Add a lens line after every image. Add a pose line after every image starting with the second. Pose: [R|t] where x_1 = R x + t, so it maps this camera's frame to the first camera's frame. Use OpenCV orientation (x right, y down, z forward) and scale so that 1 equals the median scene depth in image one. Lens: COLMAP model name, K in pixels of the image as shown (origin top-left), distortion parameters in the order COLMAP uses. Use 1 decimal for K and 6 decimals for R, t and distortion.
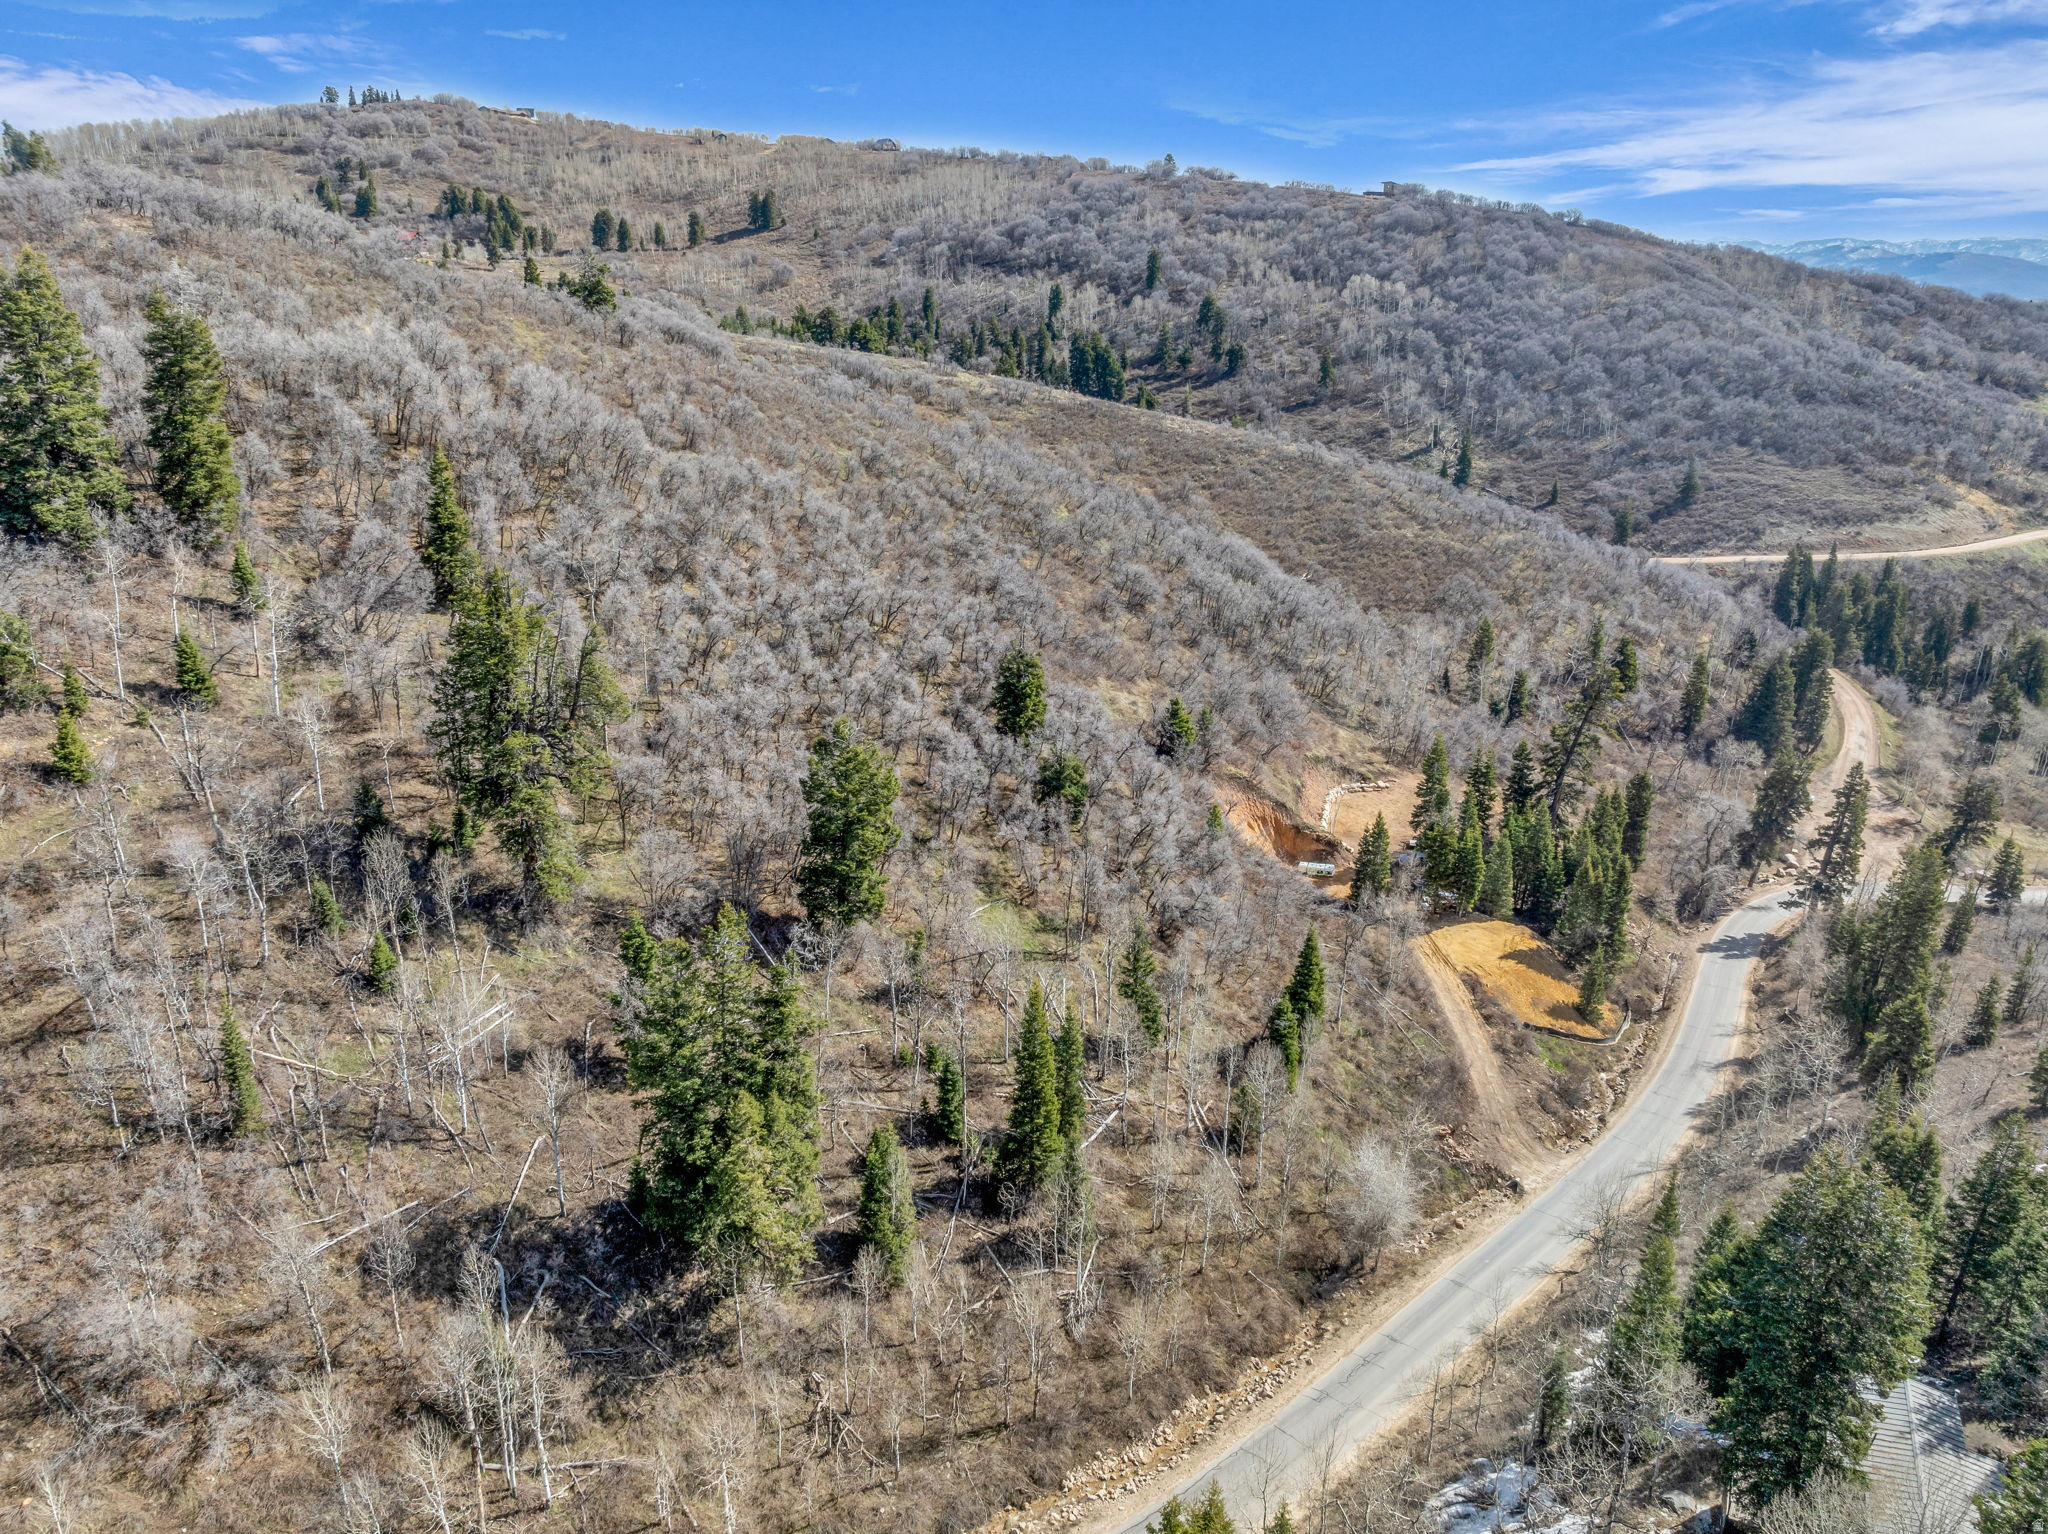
lens RADIAL K [[1446.6, 0, 1024.0], [0, 1446.6, 767.0], [0, 0, 1]] dist [-0.055798, 0.025019]
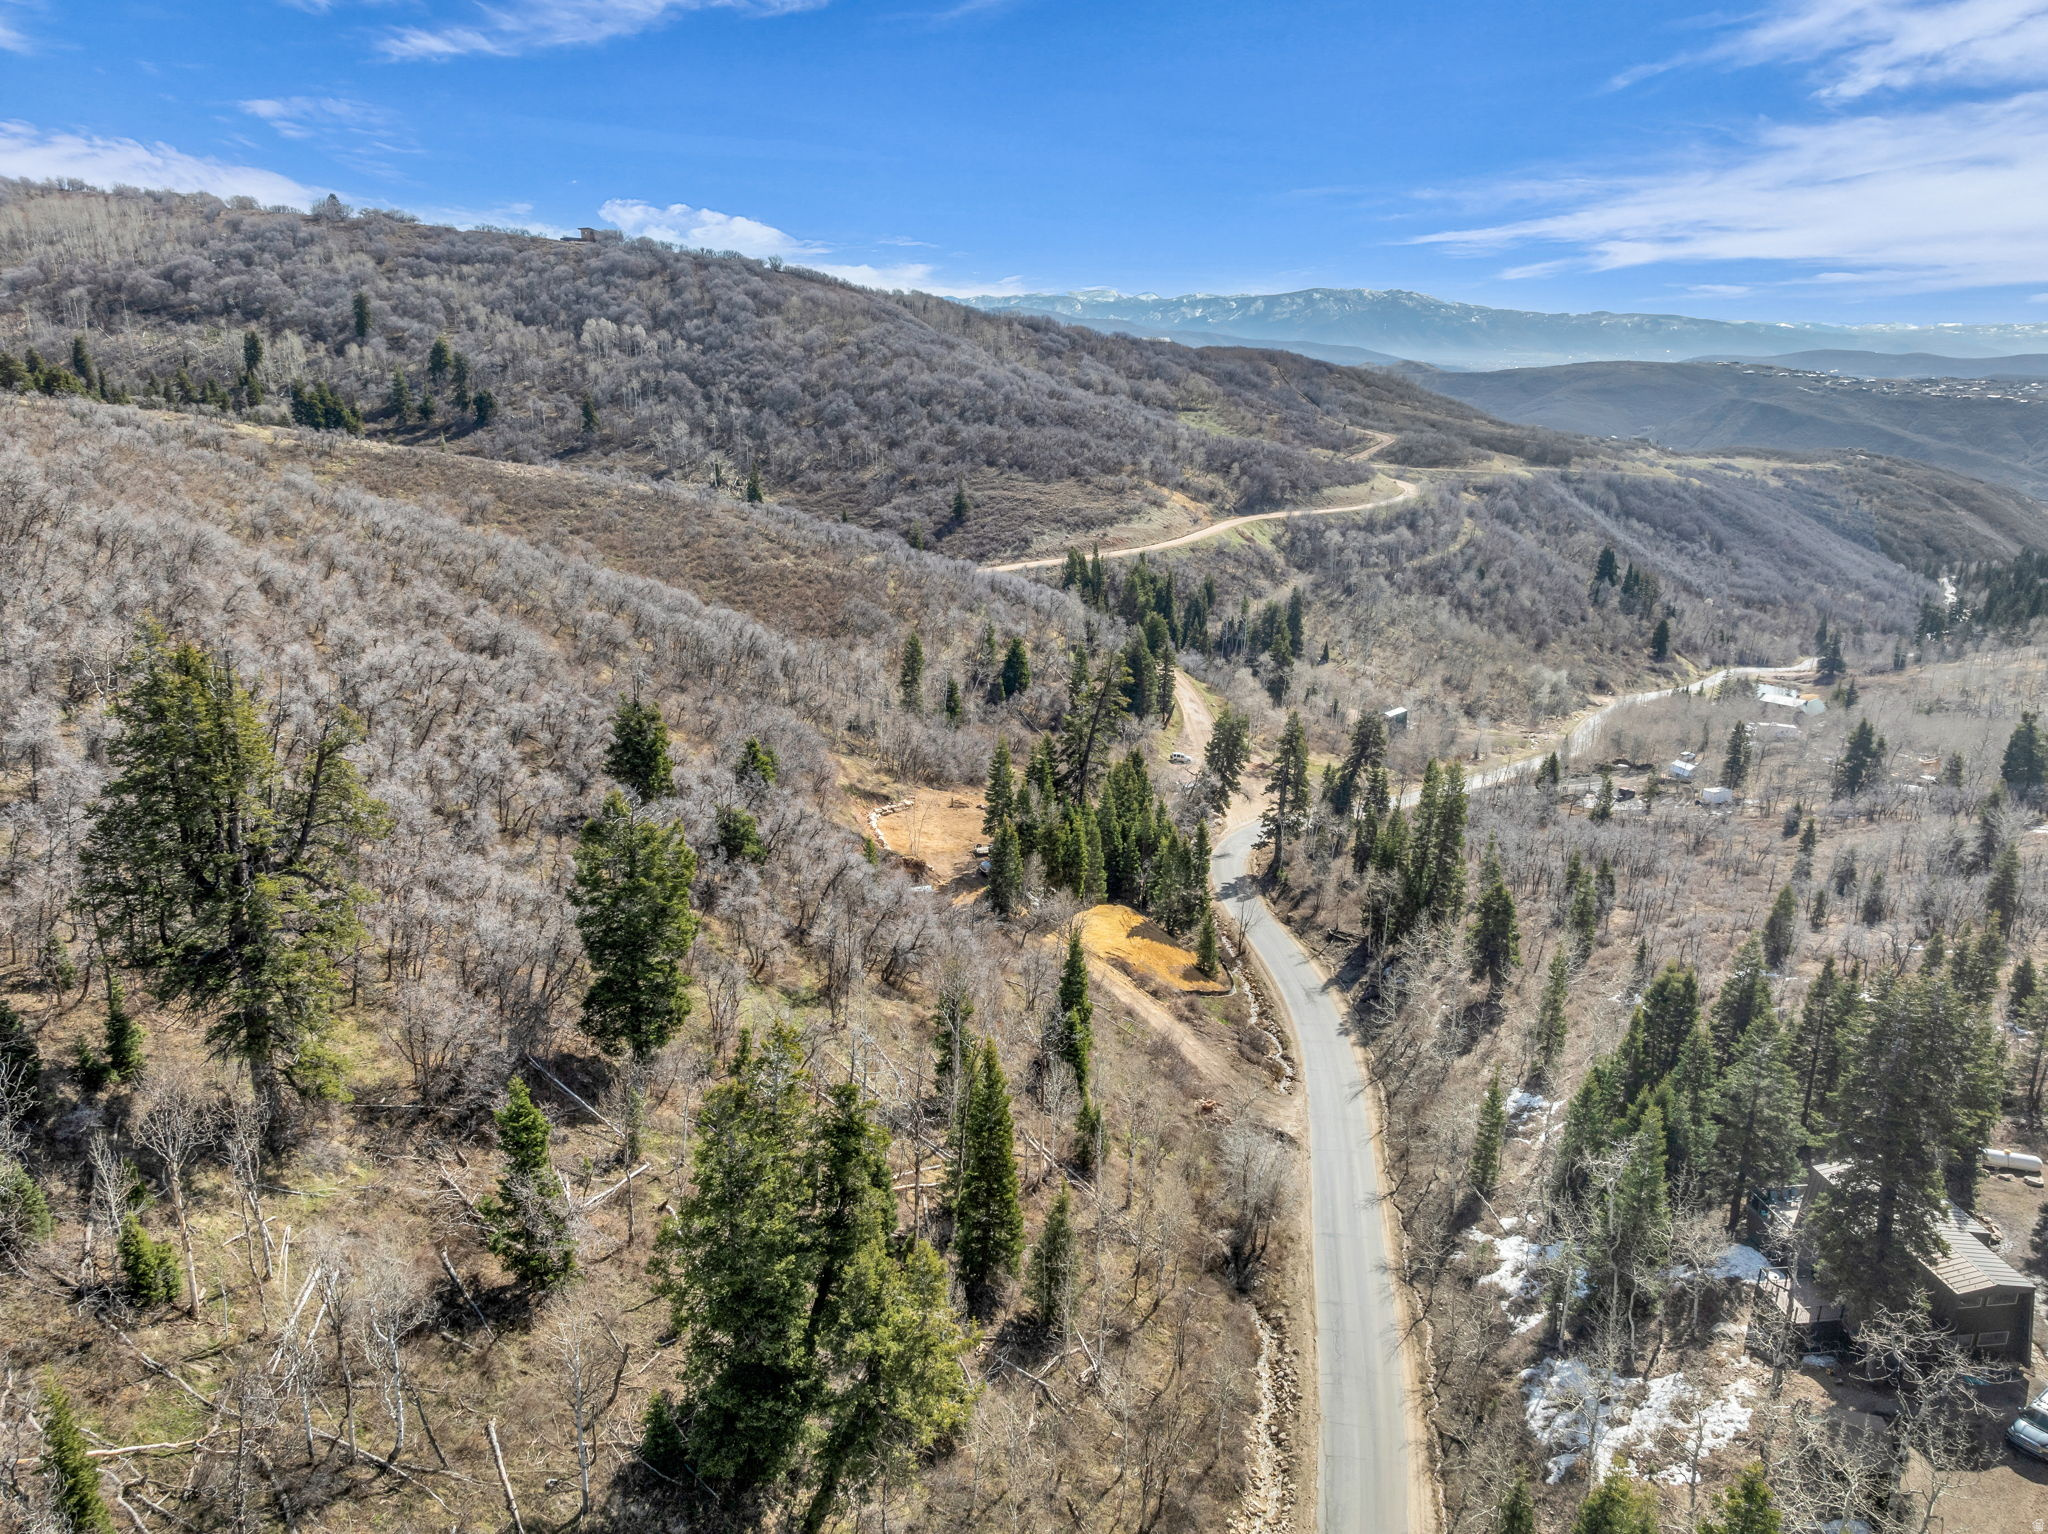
lens RADIAL K [[1442.1, 0, 1024.0], [0, 1442.1, 767.0], [0, 0, 1]] dist [-0.037452, -0.005152]
pose [[0.842851, -0.153425, 0.515813, -0.223573], [0.172025, 0.985021, 0.011893, -0.011665], [-0.509911, 0.078709, 0.856619, 0.127016]]
